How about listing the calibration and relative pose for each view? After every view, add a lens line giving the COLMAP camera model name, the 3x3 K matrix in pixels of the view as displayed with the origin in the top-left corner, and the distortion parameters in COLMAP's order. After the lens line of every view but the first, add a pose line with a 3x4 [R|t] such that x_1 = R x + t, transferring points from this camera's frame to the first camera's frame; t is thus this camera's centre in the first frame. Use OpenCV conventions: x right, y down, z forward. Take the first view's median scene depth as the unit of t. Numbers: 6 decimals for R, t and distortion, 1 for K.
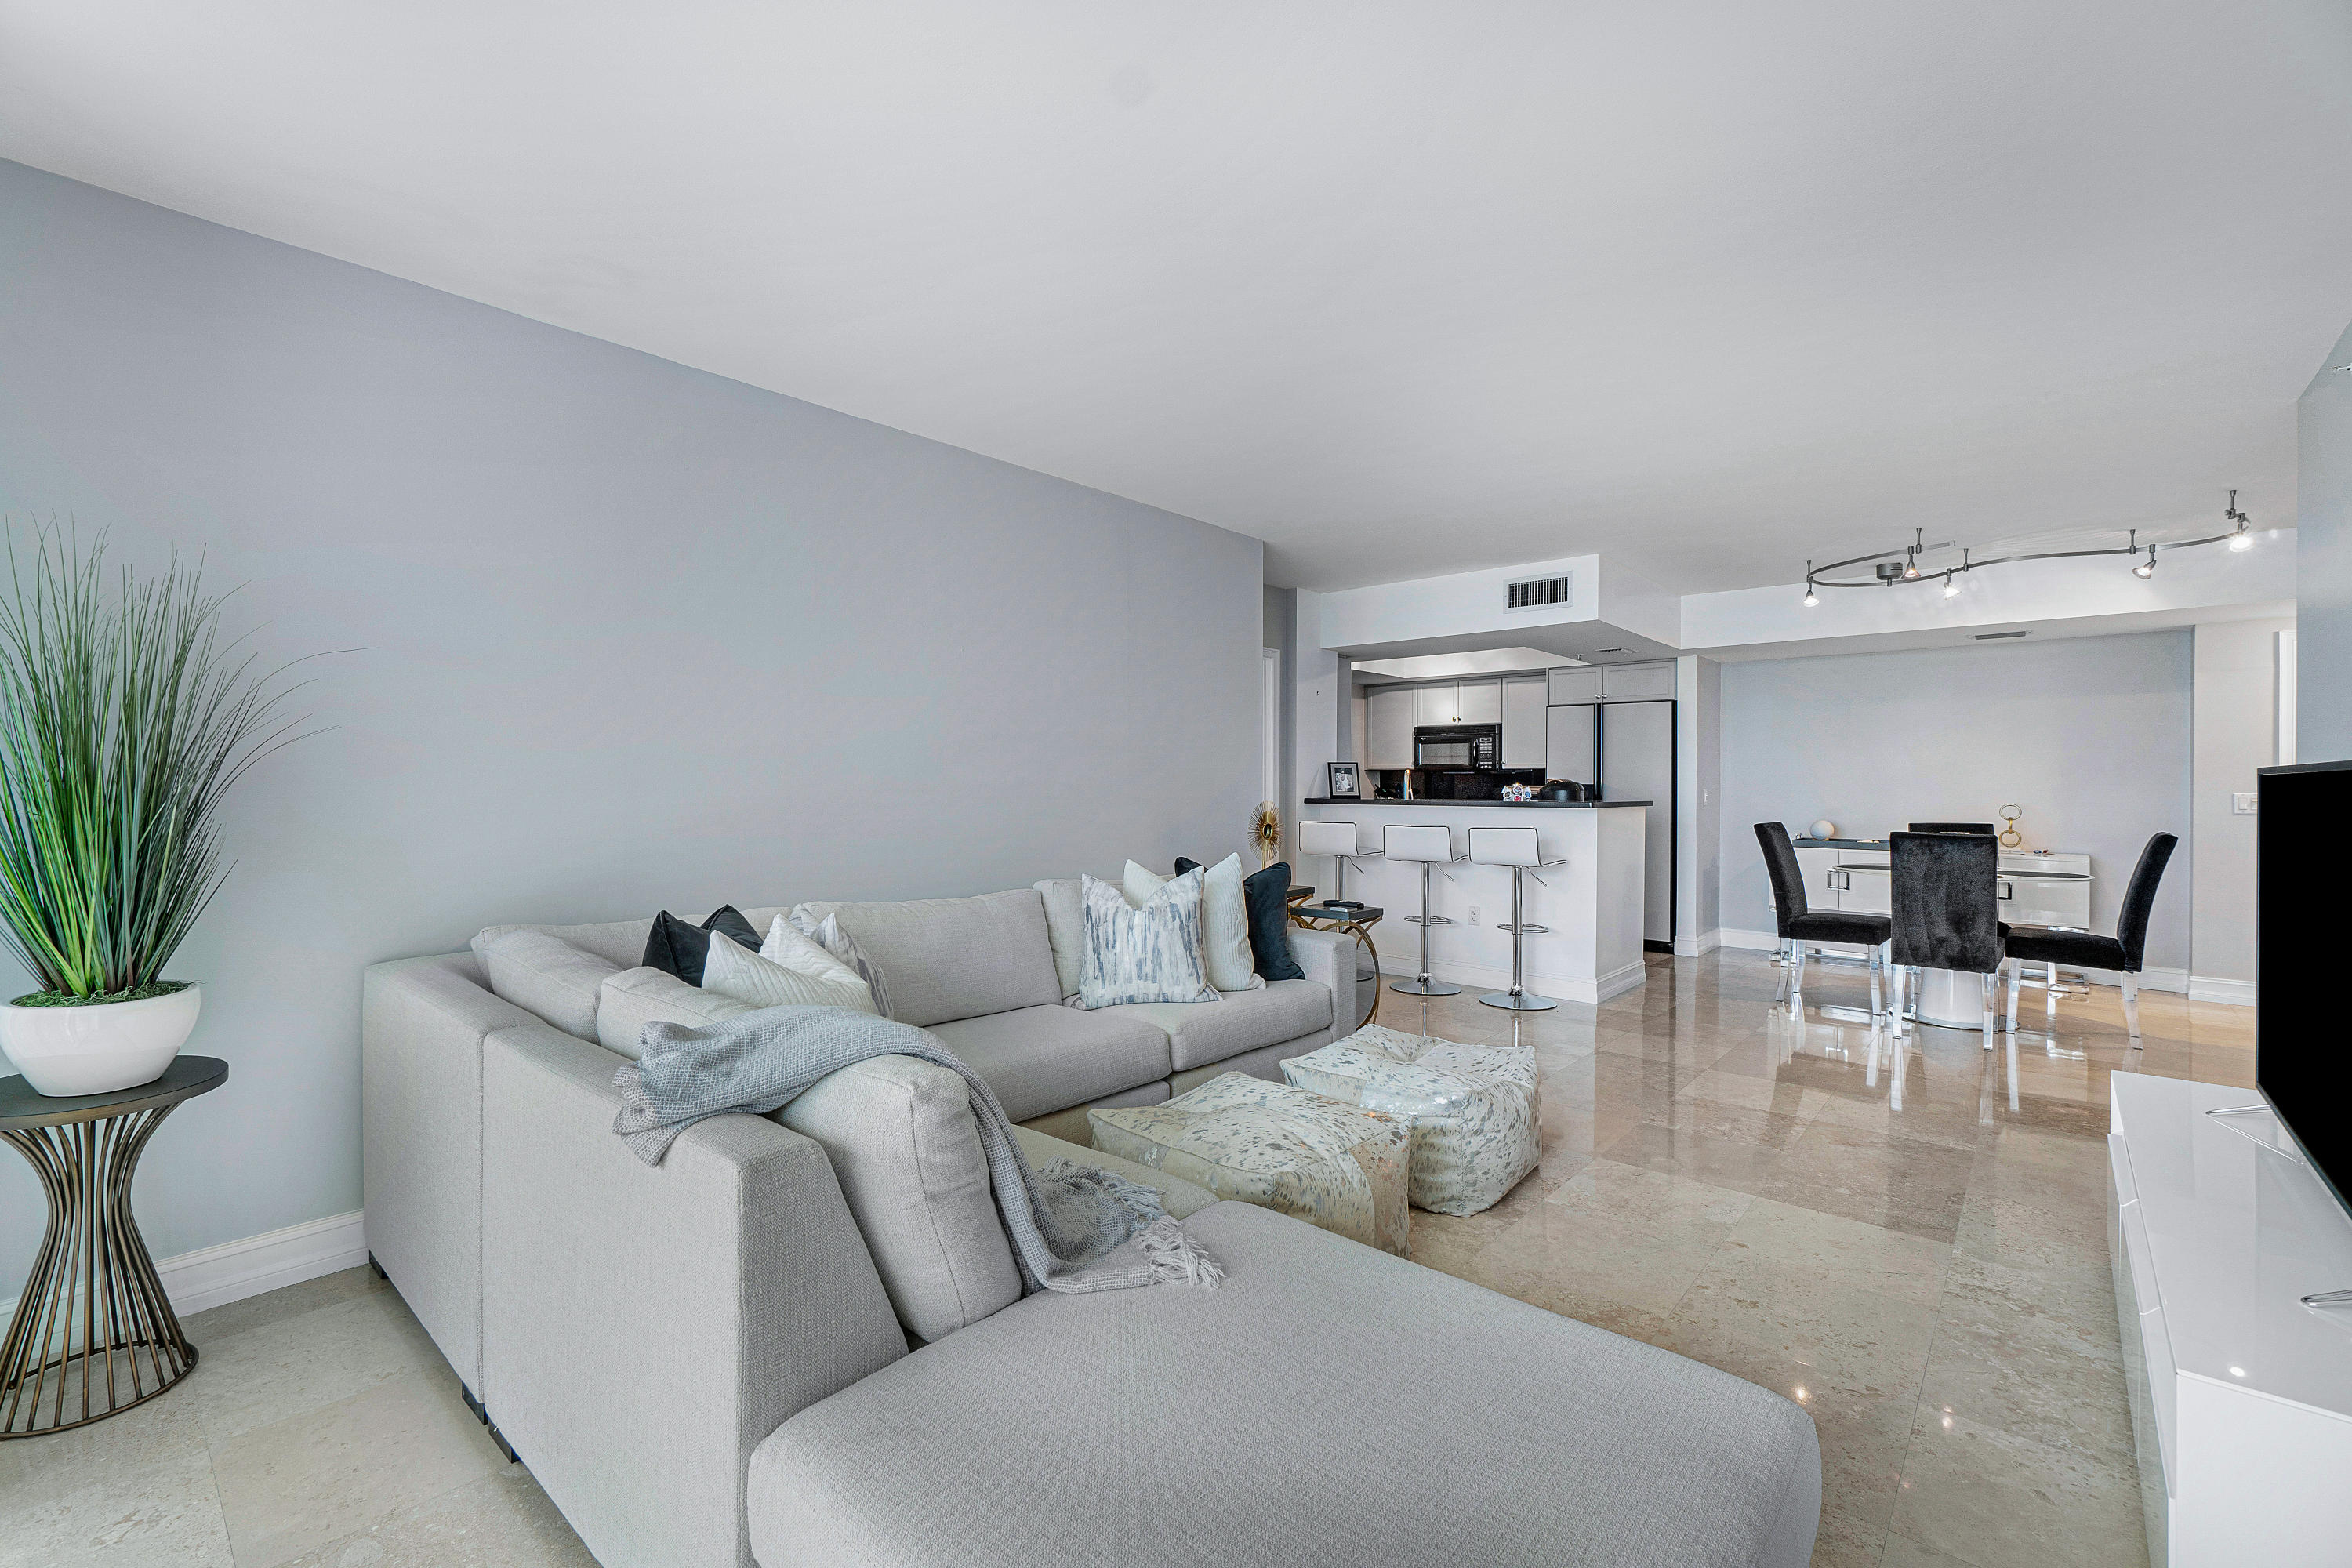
lens RADIAL K [[1027.2, 0, 1163.4], [0, 1027.2, 775.3], [0, 0, 1]] dist [-0.003799, 0.002672]
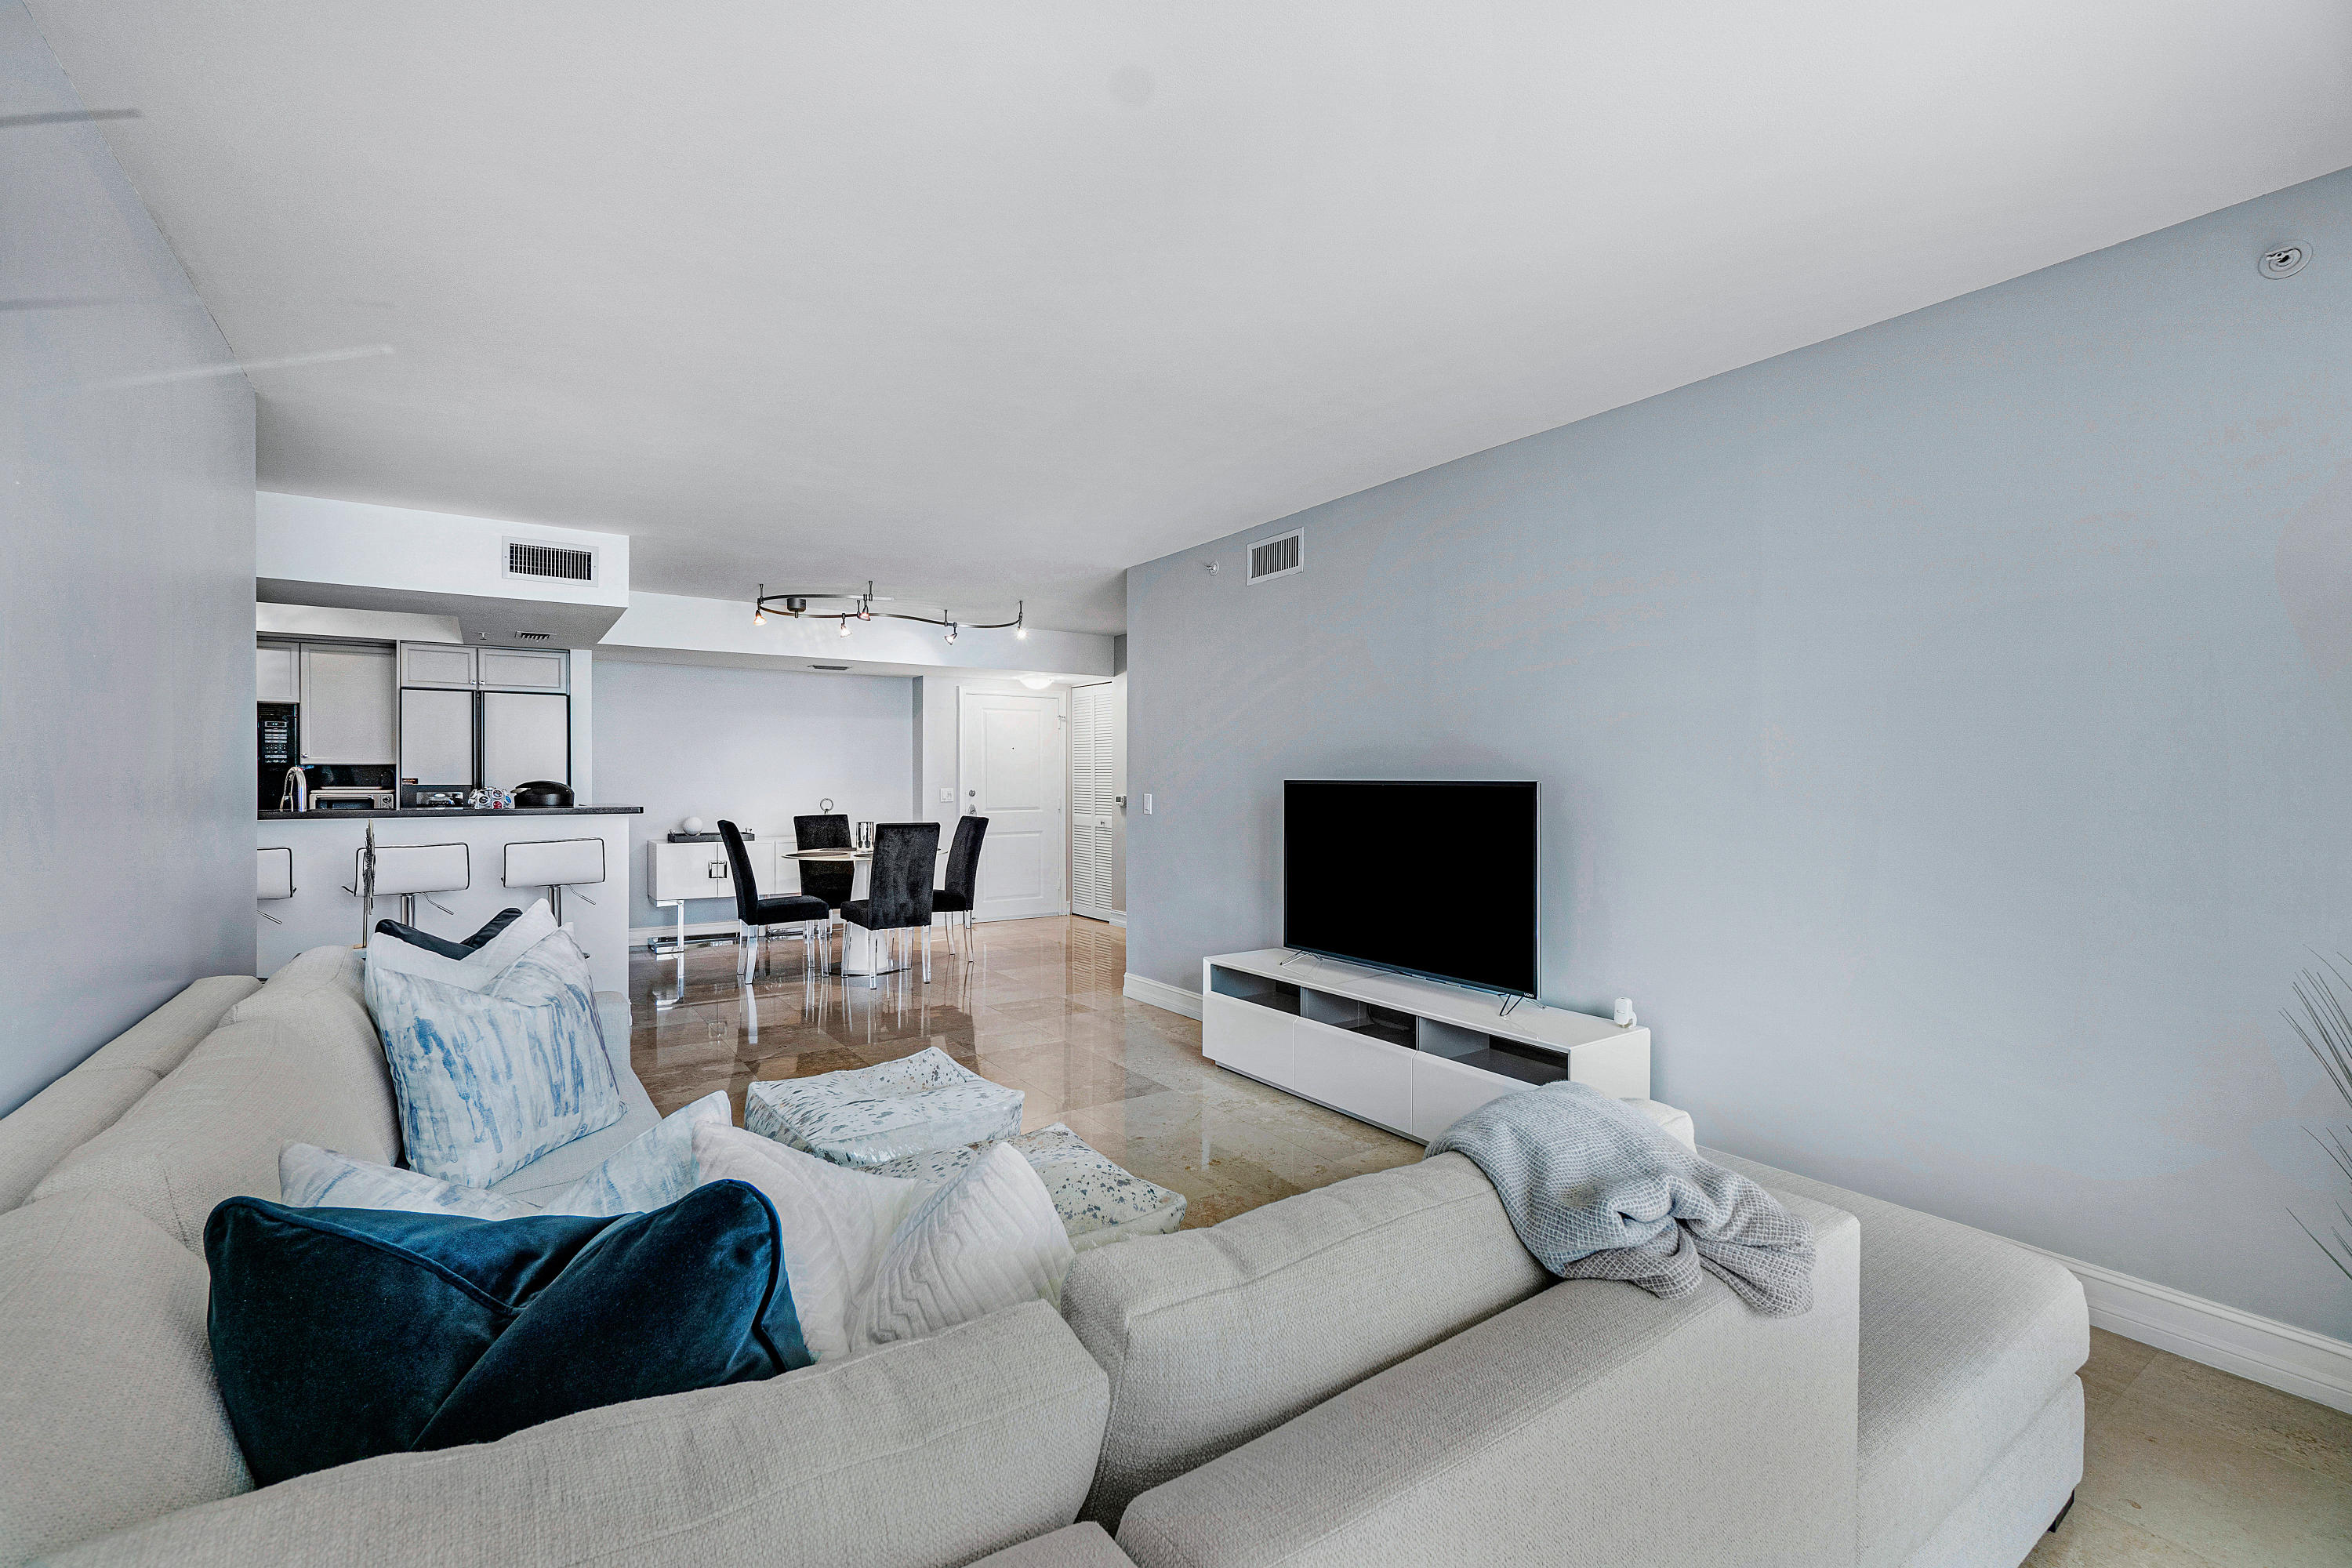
lens RADIAL K [[1027.2, 0, 1121.7], [0, 1027.2, 785.2], [0, 0, 1]] dist [-0.003799, 0.002672]
pose [[0.240946, -0.009138, 0.970495, -0.305673], [-0.008563, 0.999897, 0.011541, -0.006192], [-0.970501, -0.011092, 0.240843, 0.294938]]
